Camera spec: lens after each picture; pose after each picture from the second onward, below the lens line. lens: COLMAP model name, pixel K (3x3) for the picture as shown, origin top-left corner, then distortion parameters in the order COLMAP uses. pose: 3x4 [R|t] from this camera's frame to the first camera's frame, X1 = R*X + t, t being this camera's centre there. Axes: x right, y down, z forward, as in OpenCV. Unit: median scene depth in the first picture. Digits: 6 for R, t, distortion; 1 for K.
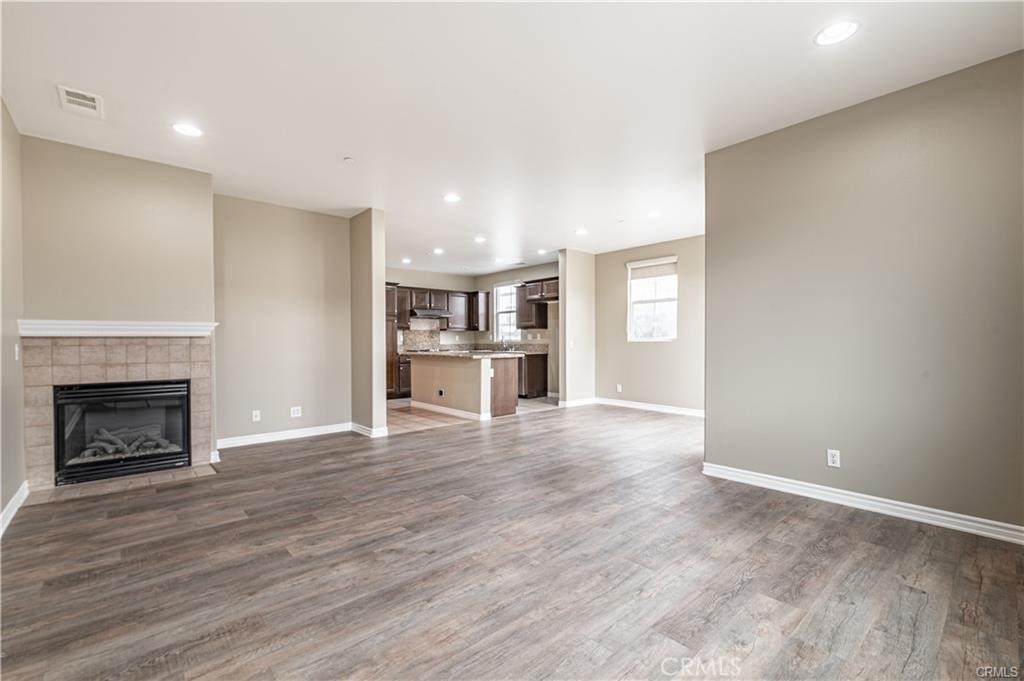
lens RADIAL K [[448.3, 0, 512.0], [0, 448.3, 340.5], [0, 0, 1]] dist [-0.000057, 0.000174]
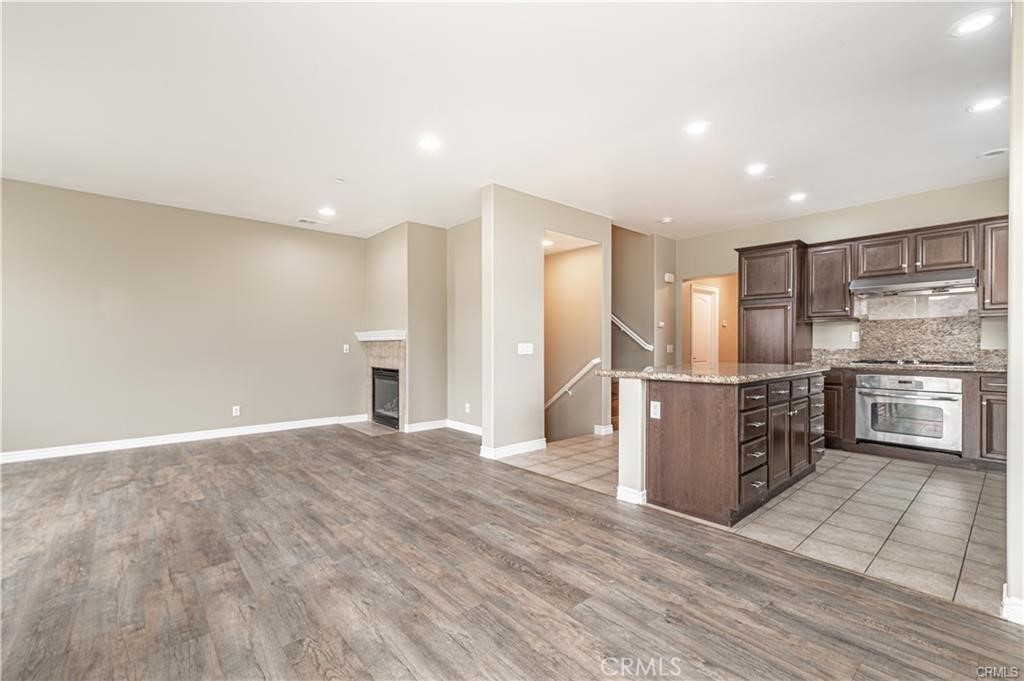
lens RADIAL K [[448.3, 0, 512.0], [0, 448.3, 340.5], [0, 0, 1]] dist [-0.000057, 0.000174]
pose [[-0.035141, -0.004222, -0.999373, 0.682599], [0.004288, 0.999981, -0.004375, 0.000395], [0.999373, -0.004439, -0.035123, 1.358194]]
